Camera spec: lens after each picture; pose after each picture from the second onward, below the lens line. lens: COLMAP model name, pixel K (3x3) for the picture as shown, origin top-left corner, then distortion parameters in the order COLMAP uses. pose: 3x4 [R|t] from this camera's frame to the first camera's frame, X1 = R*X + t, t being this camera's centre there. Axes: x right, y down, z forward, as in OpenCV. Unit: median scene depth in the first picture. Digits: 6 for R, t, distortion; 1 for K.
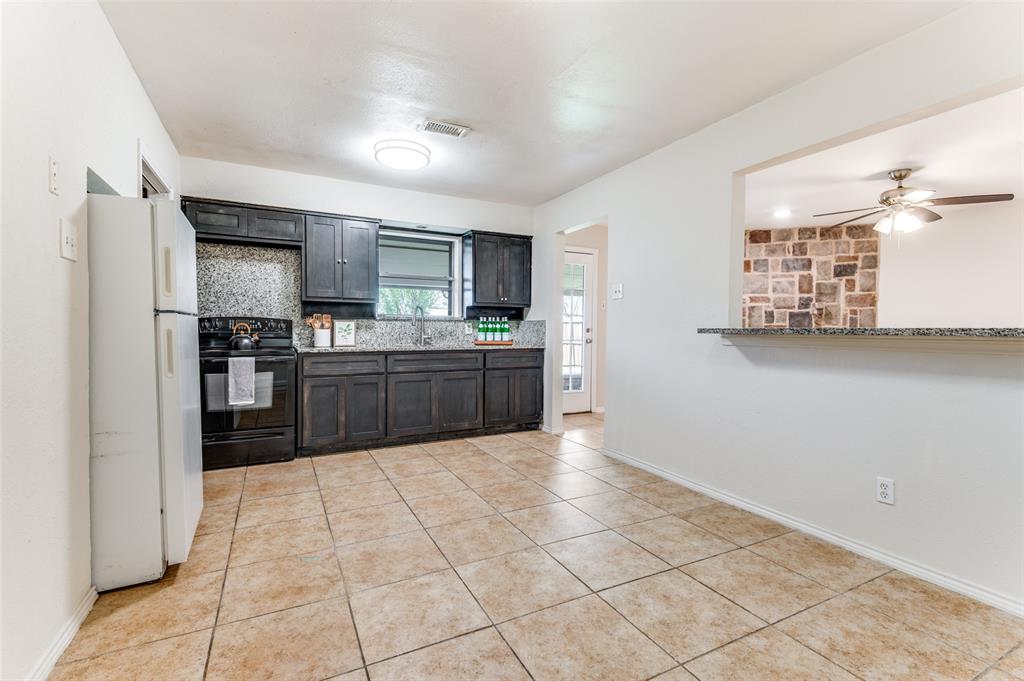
lens RADIAL K [[462.2, 0, 497.4], [0, 462.2, 341.2], [0, 0, 1]] dist [0.010562, -0.002947]
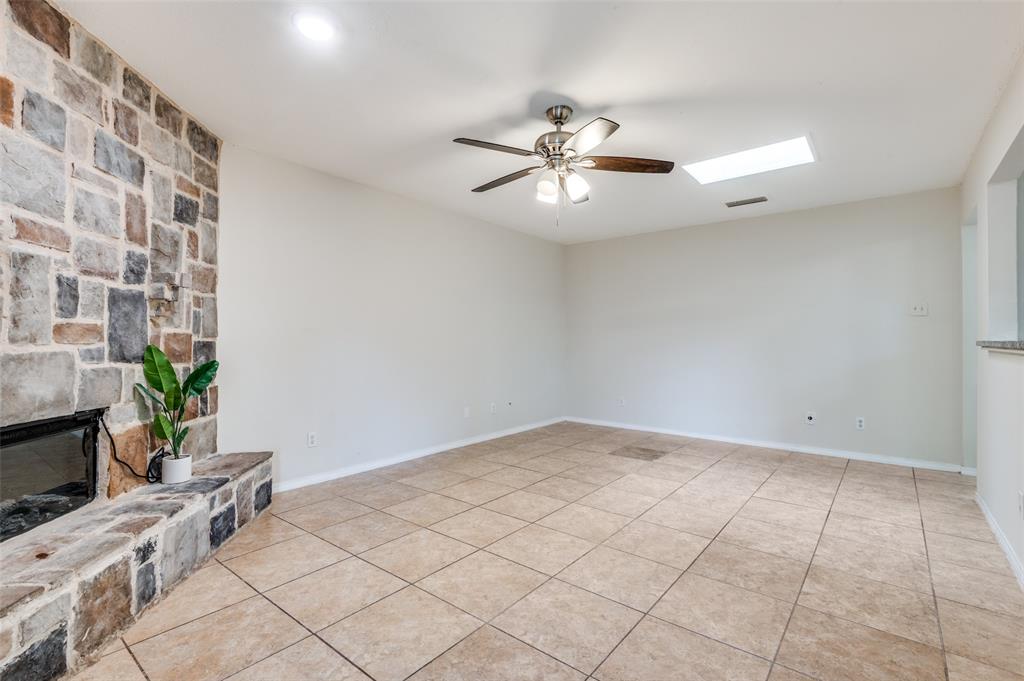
lens RADIAL K [[462.2, 0, 513.5], [0, 462.2, 338.5], [0, 0, 1]] dist [0.010562, -0.002947]
pose [[-0.425821, -0.007850, 0.904774, 0.176013], [0.021756, 0.999584, 0.018911, -0.024332], [-0.904546, 0.027737, -0.425473, 0.876548]]
